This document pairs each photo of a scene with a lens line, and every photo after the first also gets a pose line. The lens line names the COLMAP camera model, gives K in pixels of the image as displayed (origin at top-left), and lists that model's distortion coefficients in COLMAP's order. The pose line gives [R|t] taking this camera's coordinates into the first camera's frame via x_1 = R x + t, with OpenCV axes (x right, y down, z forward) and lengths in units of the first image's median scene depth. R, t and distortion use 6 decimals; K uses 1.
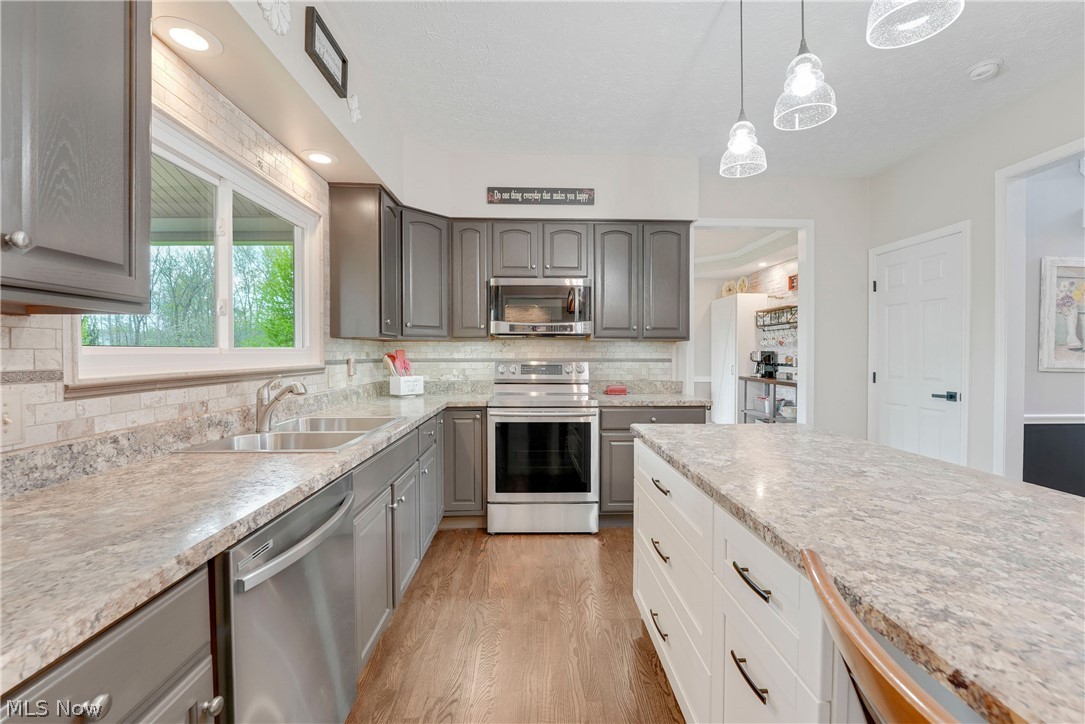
lens RADIAL K [[459.5, 0, 540.8], [0, 459.5, 377.2], [0, 0, 1]] dist [-0.020252, -0.000088]
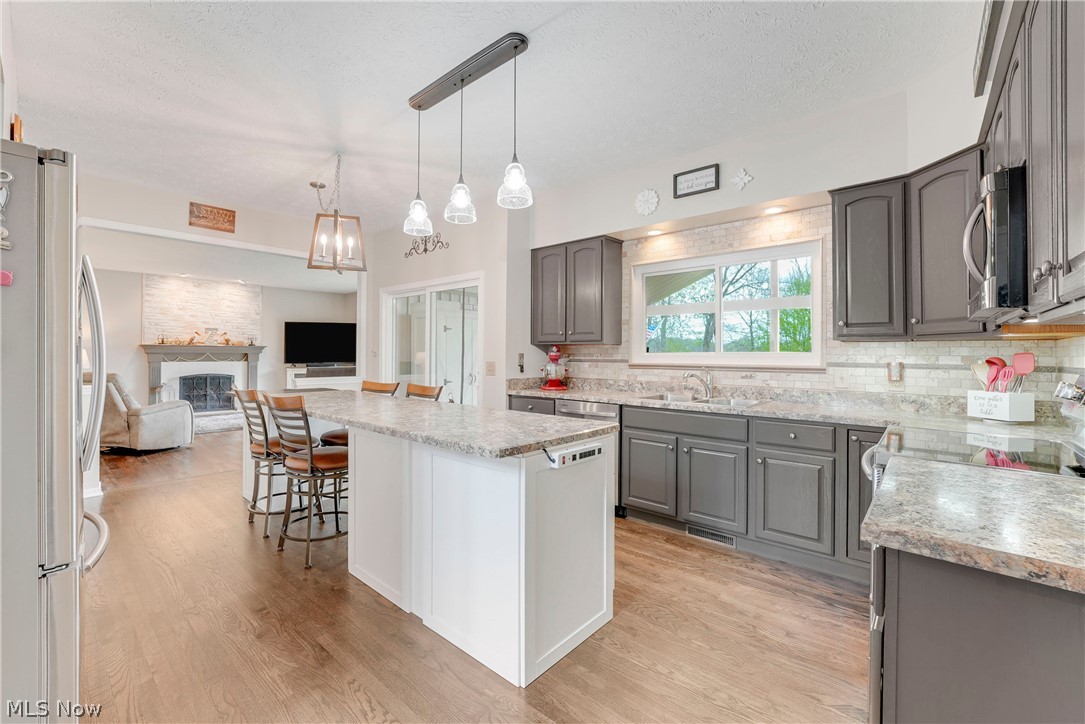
lens RADIAL K [[459.5, 0, 540.8], [0, 459.5, 377.2], [0, 0, 1]] dist [-0.020252, -0.000088]
pose [[-0.680923, 0.032416, -0.731638, 0.884289], [-0.042989, 0.995528, 0.084118, -0.066939], [0.731093, 0.088730, -0.676484, 1.287505]]
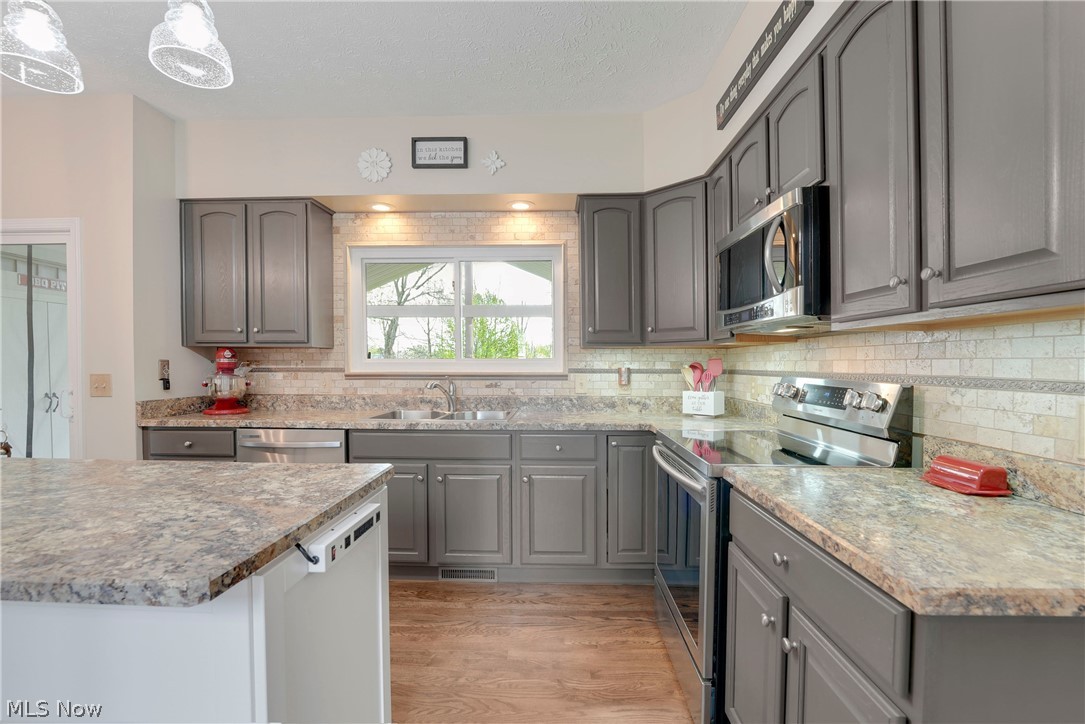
lens RADIAL K [[459.5, 0, 540.8], [0, 459.5, 377.2], [0, 0, 1]] dist [-0.020252, -0.000088]
pose [[-0.047342, 0.030241, -0.998421, 0.706409], [-0.053775, 0.998015, 0.032778, -0.050482], [0.997430, 0.055242, -0.045622, 1.010781]]
